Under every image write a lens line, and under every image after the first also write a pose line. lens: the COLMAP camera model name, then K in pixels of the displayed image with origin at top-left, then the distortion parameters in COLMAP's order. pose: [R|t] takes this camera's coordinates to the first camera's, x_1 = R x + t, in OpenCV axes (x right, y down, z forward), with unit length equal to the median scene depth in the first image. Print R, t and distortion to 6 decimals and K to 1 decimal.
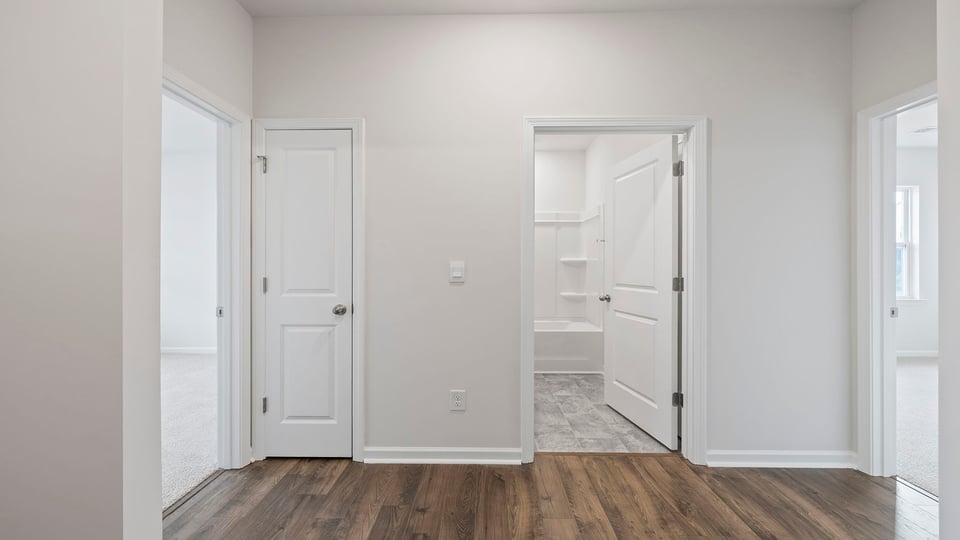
lens RADIAL K [[411.9, 0, 472.4], [0, 411.9, 269.7], [0, 0, 1]] dist [0.000352, 0.000275]
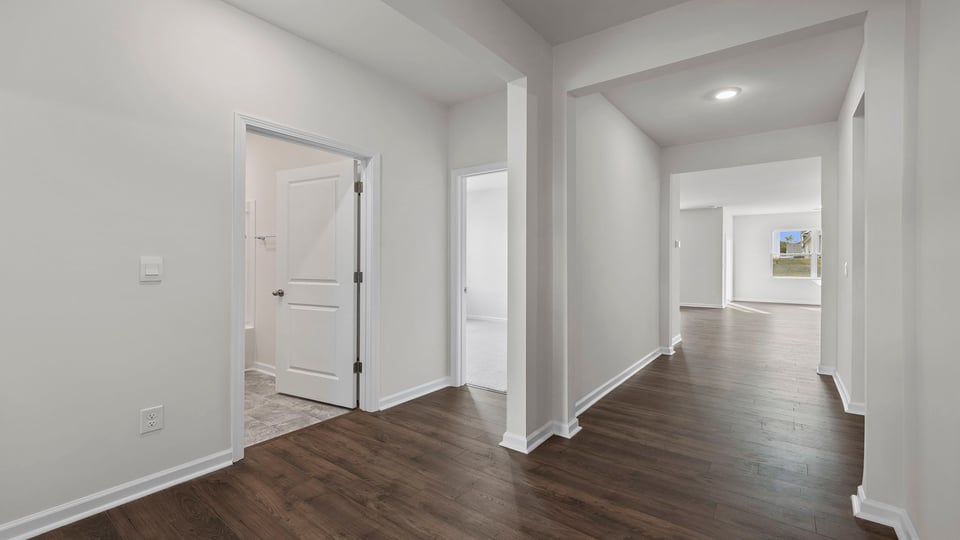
lens RADIAL K [[402.8, 0, 482.2], [0, 402.8, 268.8], [0, 0, 1]] dist [0.011119, -0.000378]
pose [[0.581274, -0.008923, 0.813659, -0.313163], [0.003642, 0.999958, 0.008365, 0.000249], [-0.813700, -0.001899, 0.581282, -0.045397]]
